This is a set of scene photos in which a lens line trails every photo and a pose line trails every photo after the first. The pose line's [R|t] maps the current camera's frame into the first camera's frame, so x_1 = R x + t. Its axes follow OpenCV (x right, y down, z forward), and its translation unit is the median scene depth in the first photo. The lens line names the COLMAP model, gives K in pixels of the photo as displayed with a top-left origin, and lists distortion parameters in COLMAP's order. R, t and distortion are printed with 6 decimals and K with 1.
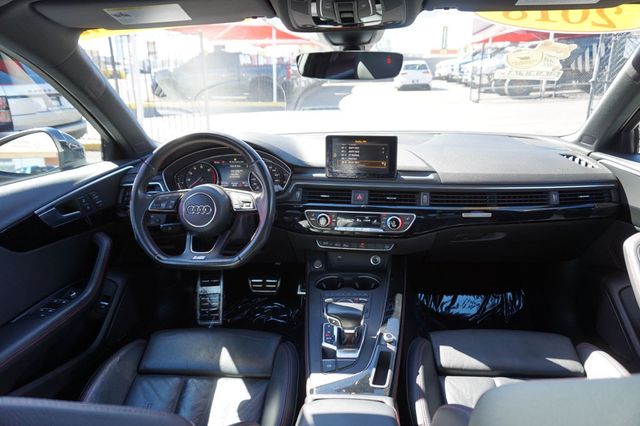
lens RADIAL K [[447.2, 0, 318.7], [0, 447.2, 218.9], [0, 0, 1]] dist [-0.015797, 0.030531]
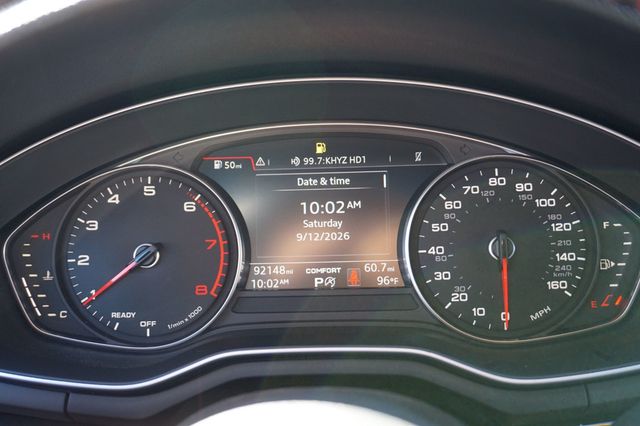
lens RADIAL K [[639.1, 0, 326.5], [0, 639.1, 218.6], [0, 0, 1]] dist [0.024515, 0.000000]
pose [[0.996071, -0.027619, 0.084141, -0.230404], [0.029222, 0.999413, -0.017868, -0.106582], [-0.083598, 0.020256, 0.996294, 0.790631]]
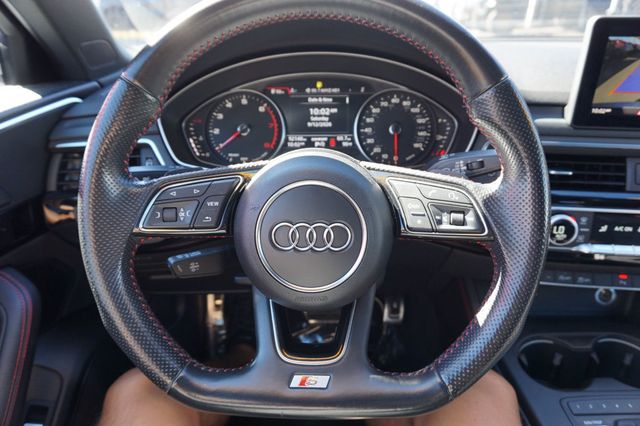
lens RADIAL K [[447.2, 0, 323.6], [0, 447.2, 215.6], [0, 0, 1]] dist [-0.015797, 0.030531]
pose [[0.995726, -0.017518, 0.090679, -0.248348], [0.006426, 0.992607, 0.121203, -0.063189], [-0.092132, -0.120103, 0.988477, 0.599071]]
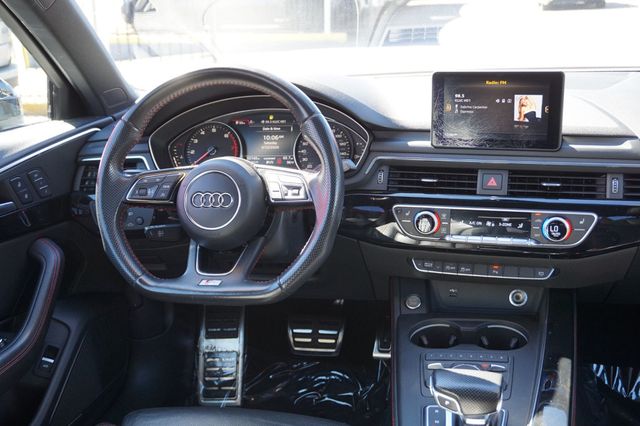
lens RADIAL K [[767.8, 0, 317.5], [0, 767.8, 222.9], [0, 0, 1]] dist [0.027260, 0.000000]
pose [[0.994419, 0.013587, -0.104620, -0.023935], [-0.015214, 0.999775, -0.014761, 0.018799], [0.104396, 0.016271, 0.994403, 0.023500]]
